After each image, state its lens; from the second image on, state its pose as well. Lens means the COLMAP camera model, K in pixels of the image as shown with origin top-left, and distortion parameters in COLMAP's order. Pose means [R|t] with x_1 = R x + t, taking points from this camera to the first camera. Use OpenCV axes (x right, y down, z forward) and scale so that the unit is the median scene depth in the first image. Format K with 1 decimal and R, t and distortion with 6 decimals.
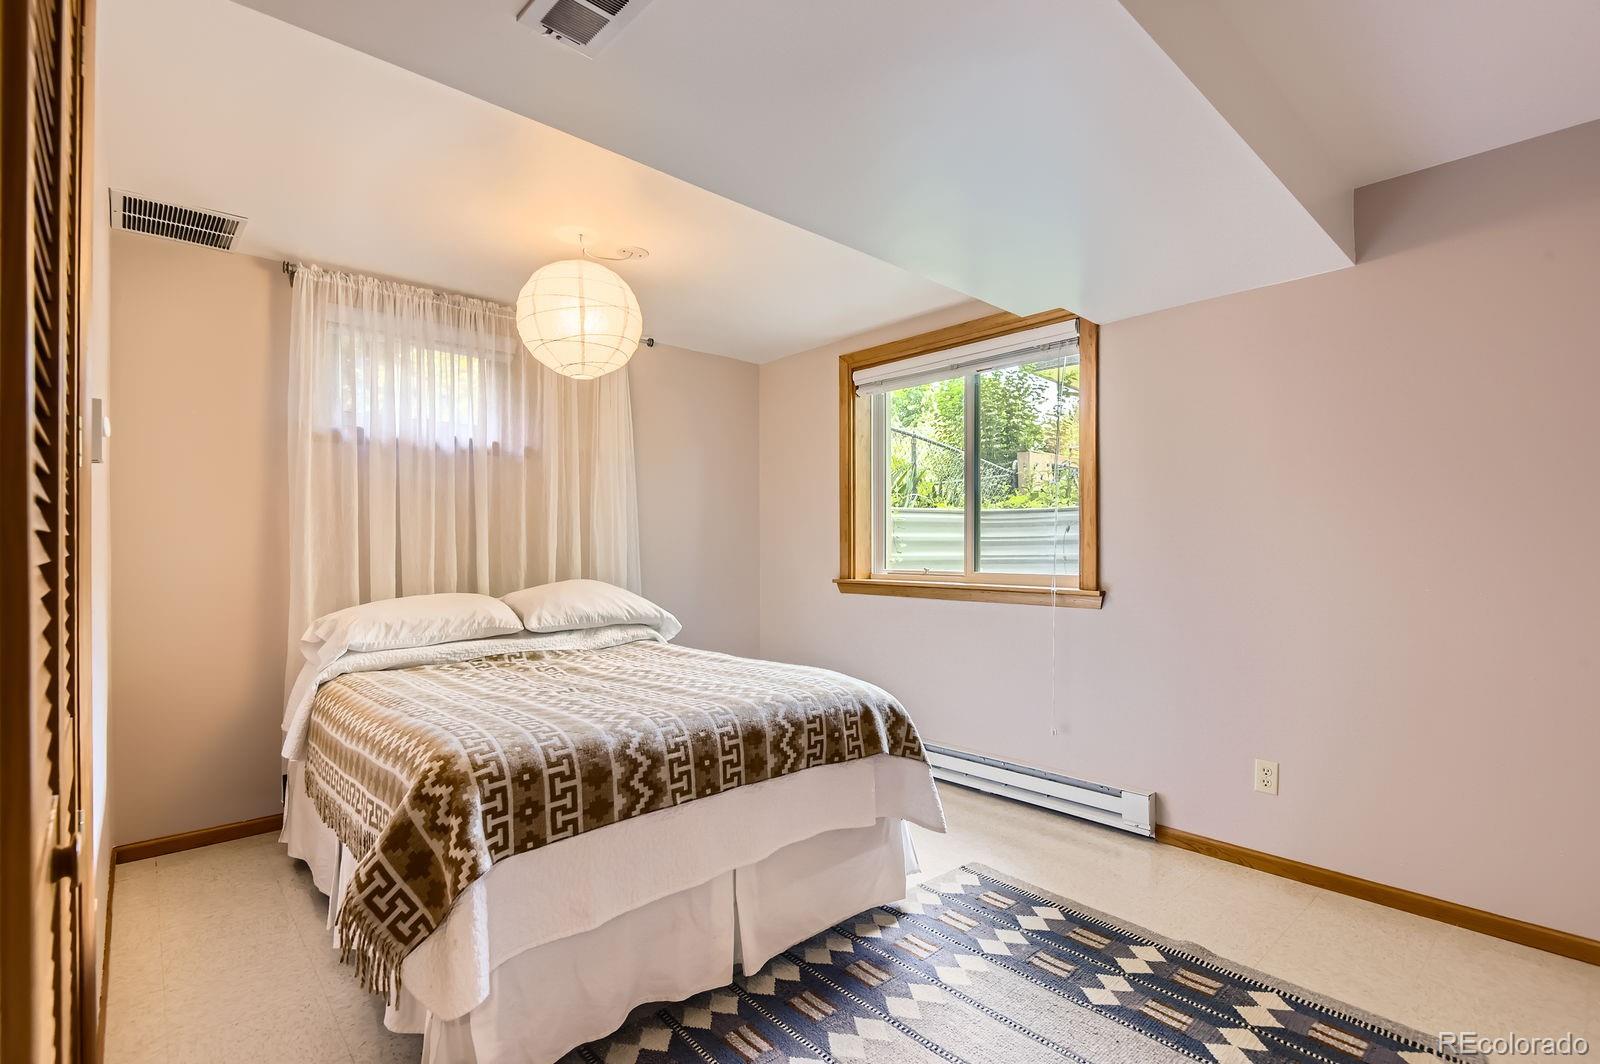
lens RADIAL K [[734.5, 0, 802.1], [0, 734.5, 538.4], [0, 0, 1]] dist [-0.001599, -0.003657]
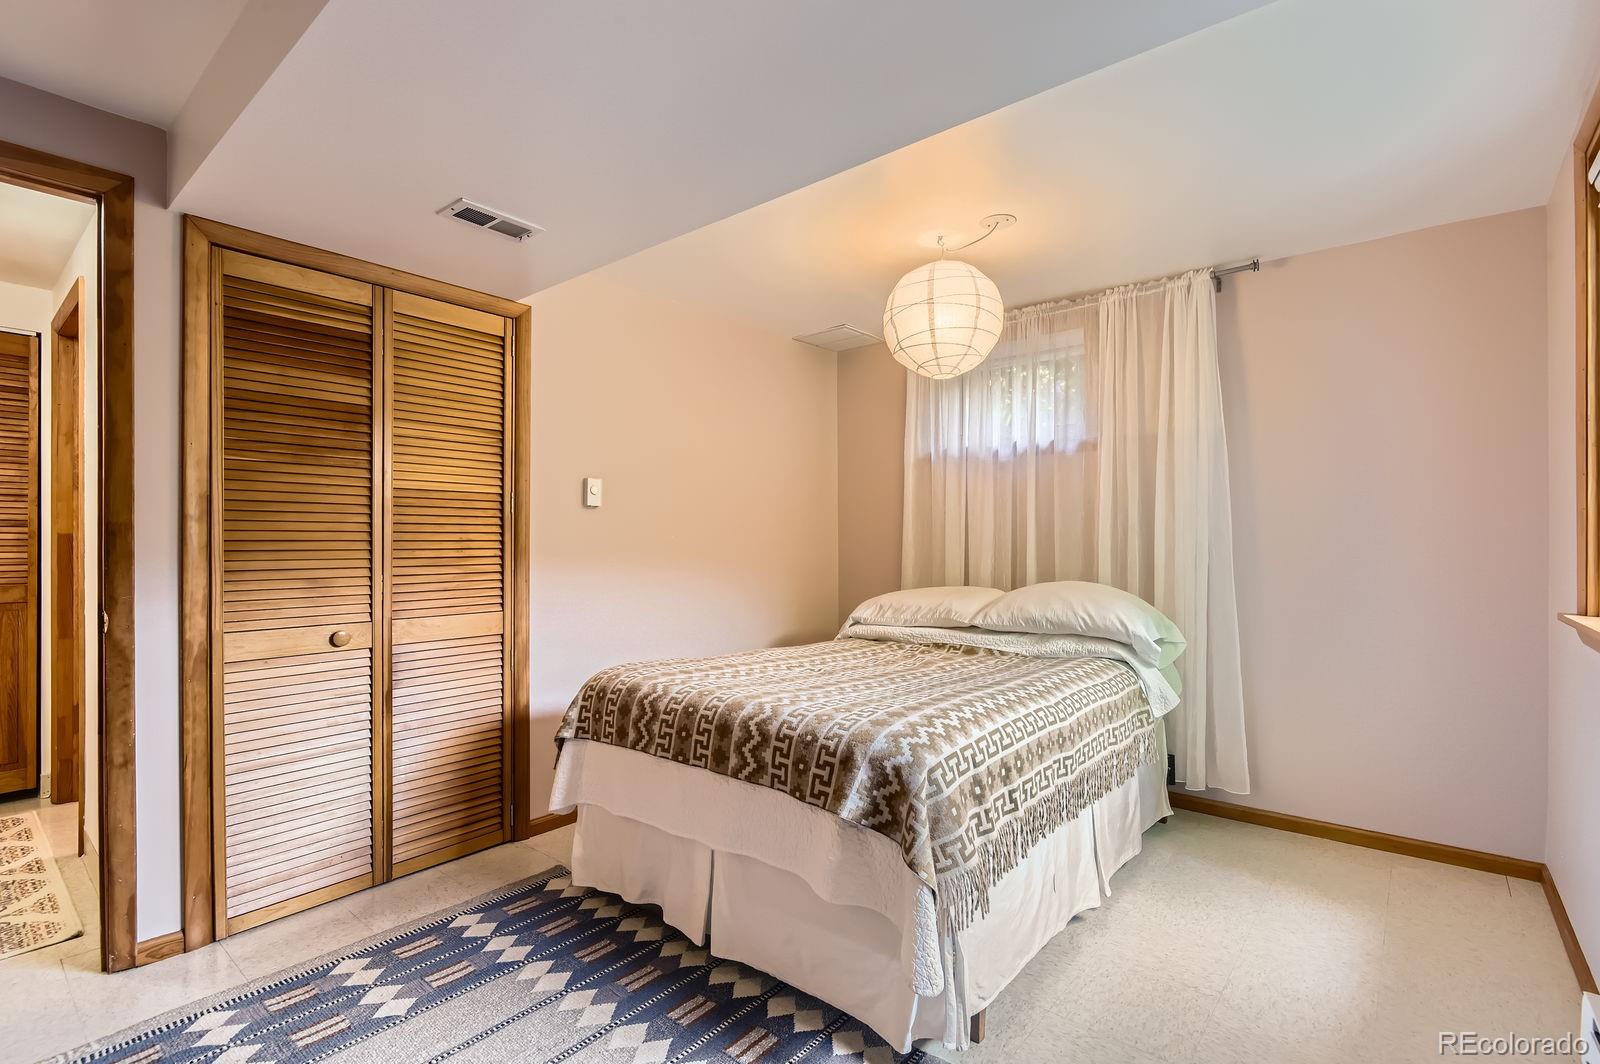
lens RADIAL K [[734.5, 0, 804.4], [0, 734.5, 539.5], [0, 0, 1]] dist [-0.001599, -0.003657]
pose [[0.134666, -0.009073, -0.990850, 0.910893], [0.011402, 0.999906, -0.007606, 0.013304], [0.990825, -0.010273, 0.134757, 0.918210]]
